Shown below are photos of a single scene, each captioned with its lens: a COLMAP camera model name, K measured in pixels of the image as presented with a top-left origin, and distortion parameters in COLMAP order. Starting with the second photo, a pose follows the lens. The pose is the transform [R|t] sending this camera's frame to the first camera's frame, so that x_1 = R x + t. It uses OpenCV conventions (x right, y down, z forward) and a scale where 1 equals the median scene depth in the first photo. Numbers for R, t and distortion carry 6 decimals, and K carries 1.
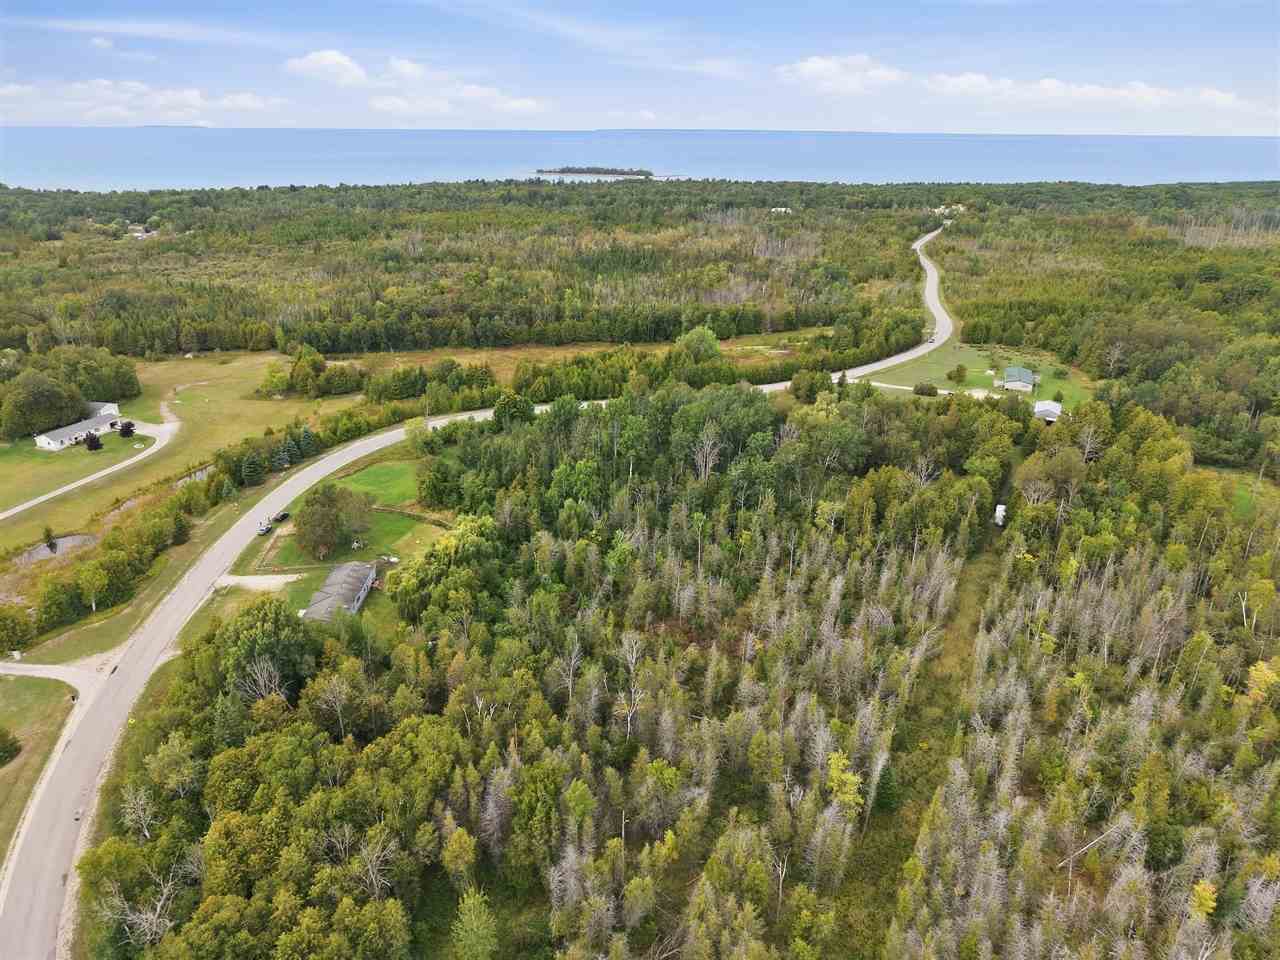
lens RADIAL K [[866.7, 0, 640.0], [0, 866.7, 480.0], [0, 0, 1]] dist [-0.000305, -0.000516]
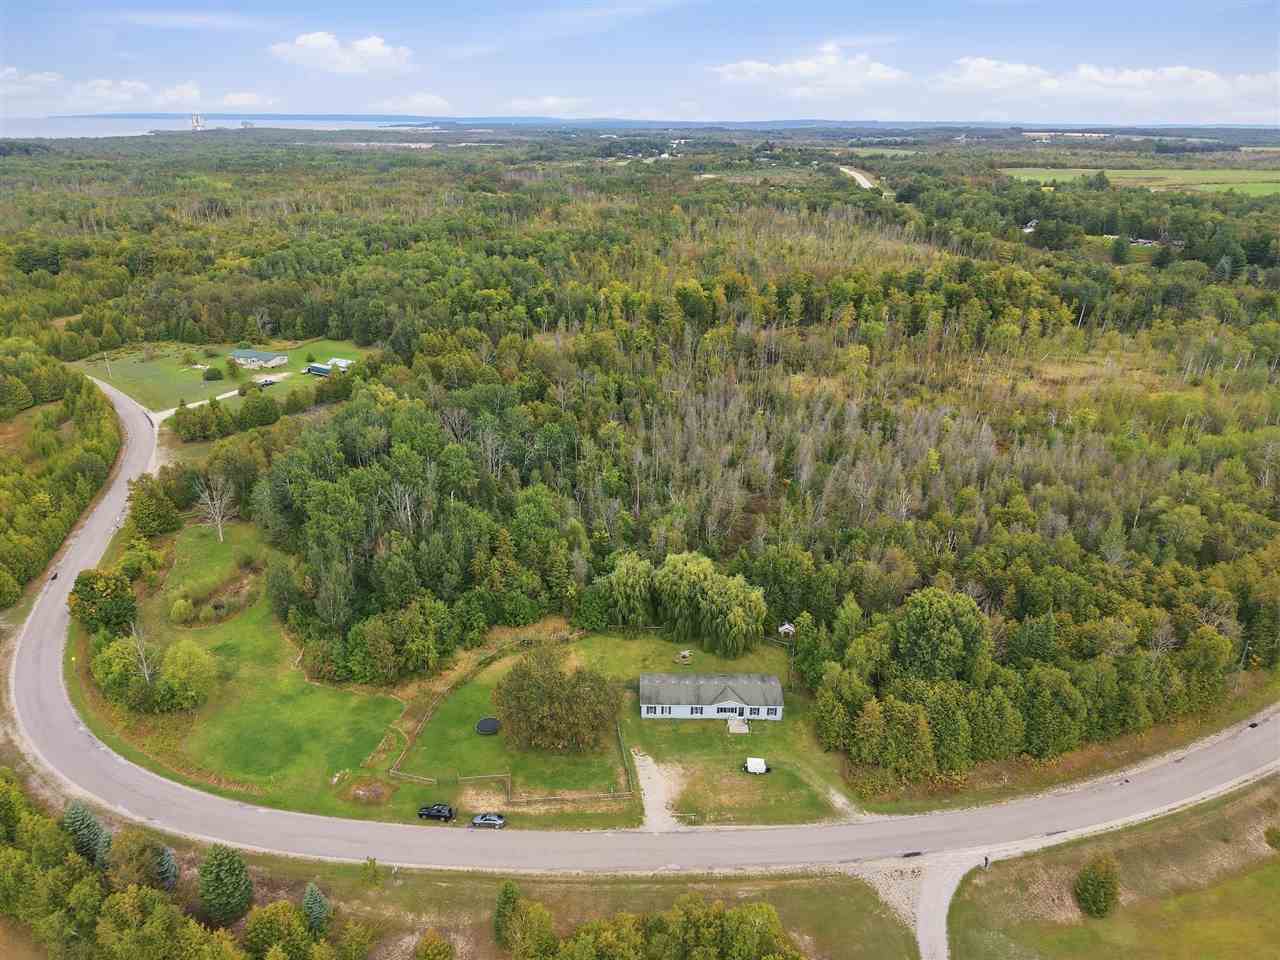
lens RADIAL K [[866.7, 0, 640.0], [0, 866.7, 480.0], [0, 0, 1]] dist [-0.000305, -0.000516]
pose [[0.014136, -0.391385, 0.920118, -0.479361], [0.372676, 0.855968, 0.358372, -0.168001], [-0.927854, 0.337840, 0.157960, 0.406356]]
